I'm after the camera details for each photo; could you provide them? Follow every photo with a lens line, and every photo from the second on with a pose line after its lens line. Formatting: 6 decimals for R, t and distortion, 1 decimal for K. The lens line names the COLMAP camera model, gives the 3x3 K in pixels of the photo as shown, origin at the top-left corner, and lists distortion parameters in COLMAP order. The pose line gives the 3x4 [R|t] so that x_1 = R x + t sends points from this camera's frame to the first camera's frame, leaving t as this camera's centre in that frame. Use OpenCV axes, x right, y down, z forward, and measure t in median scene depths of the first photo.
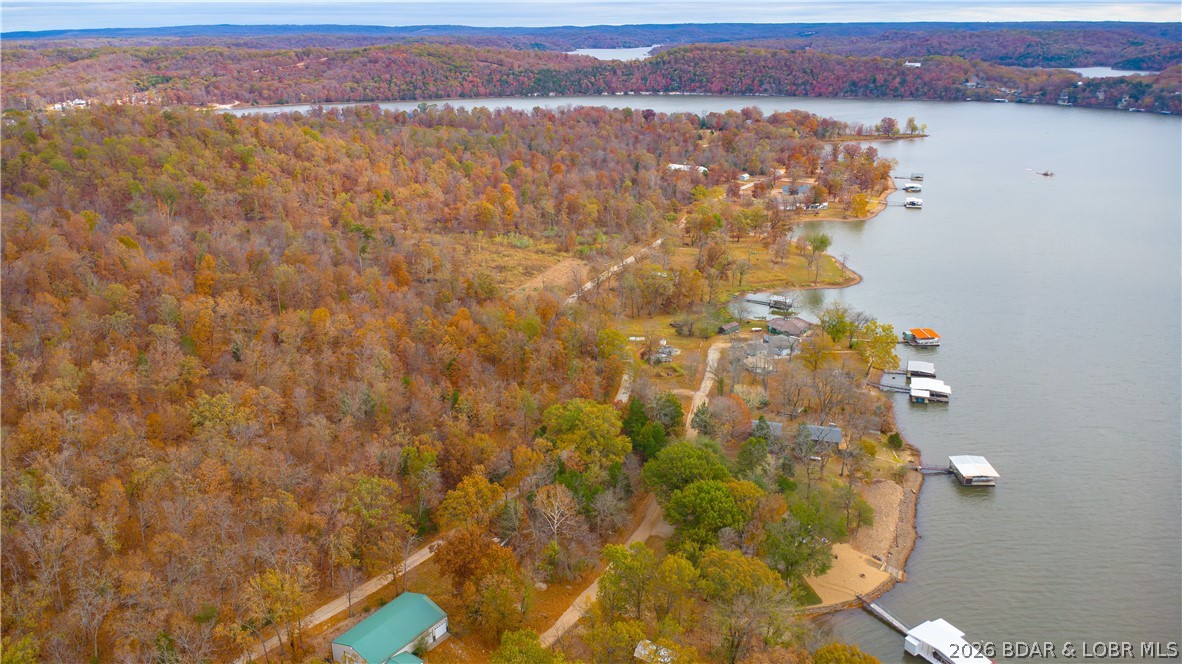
lens RADIAL K [[857.2, 0, 592.4], [0, 857.2, 315.6], [0, 0, 1]] dist [0.040952, -0.055620]
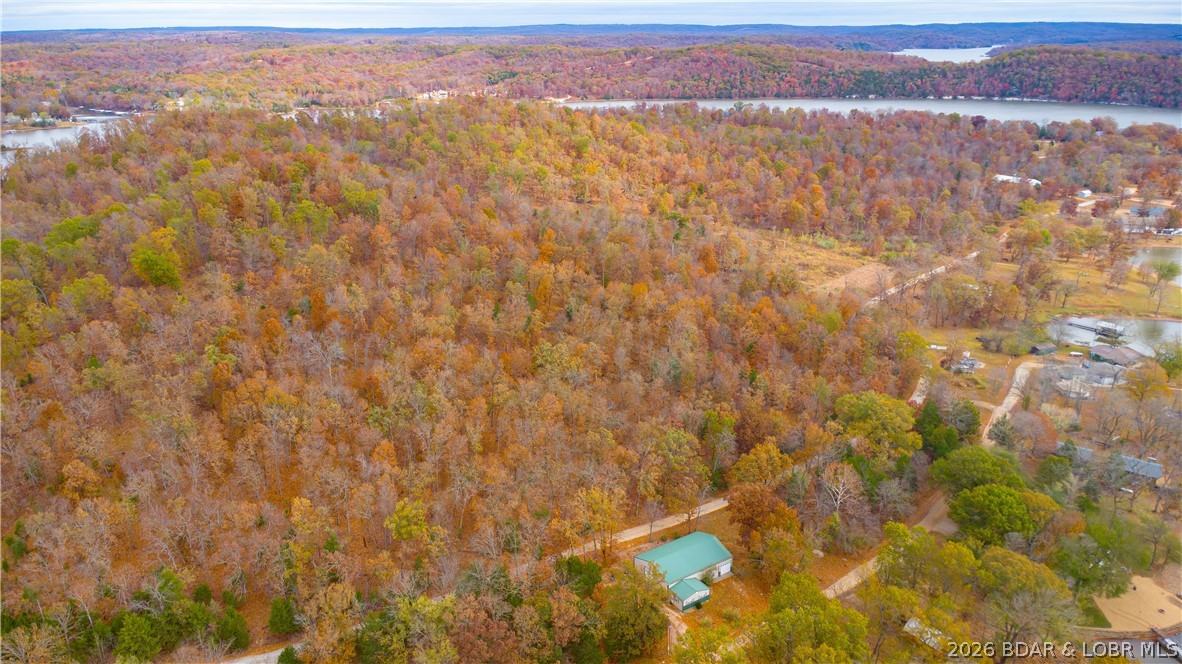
lens RADIAL K [[852.7, 0, 591.0], [0, 852.7, 332.0], [0, 0, 1]] dist [0.035928, -0.045198]
pose [[0.939185, 0.118485, -0.322325, -0.005717], [-0.111999, 0.992956, 0.038664, 0.011221], [0.324636, -0.000213, 0.945839, -0.046324]]
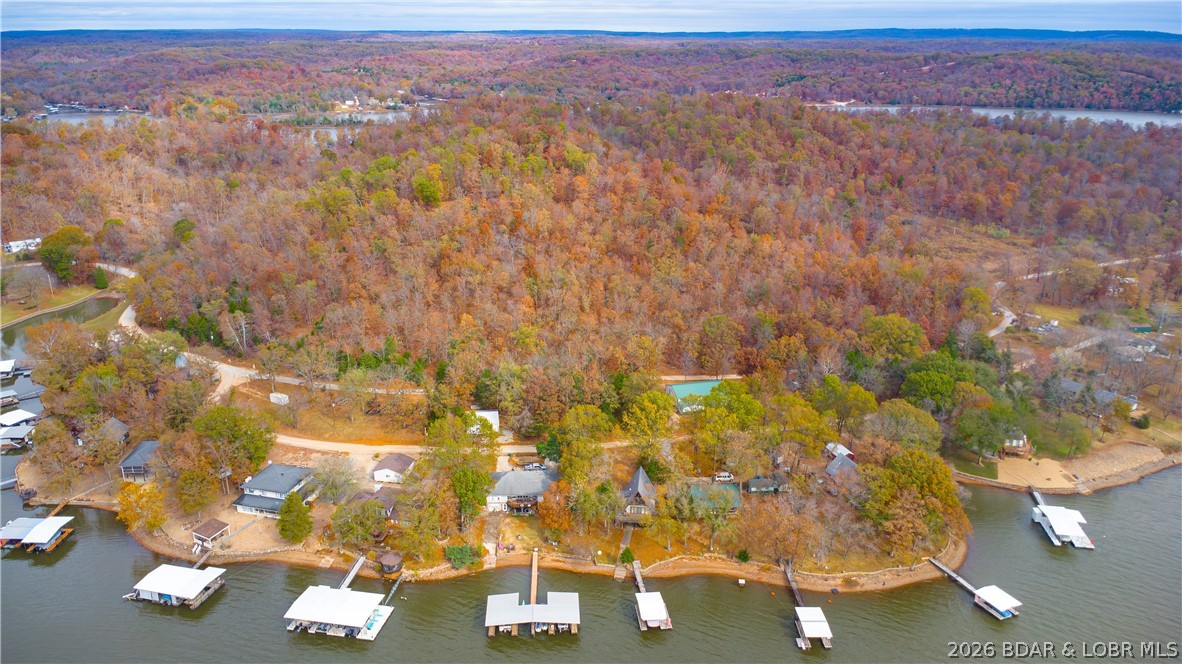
lens RADIAL K [[869.3, 0, 591.0], [0, 869.3, 332.0], [0, 0, 1]] dist [0.029440, -0.035960]
pose [[0.762641, 0.220631, -0.608031, 0.221078], [-0.214904, 0.973056, 0.083534, 0.054092], [0.610078, 0.066962, 0.789507, -0.177655]]
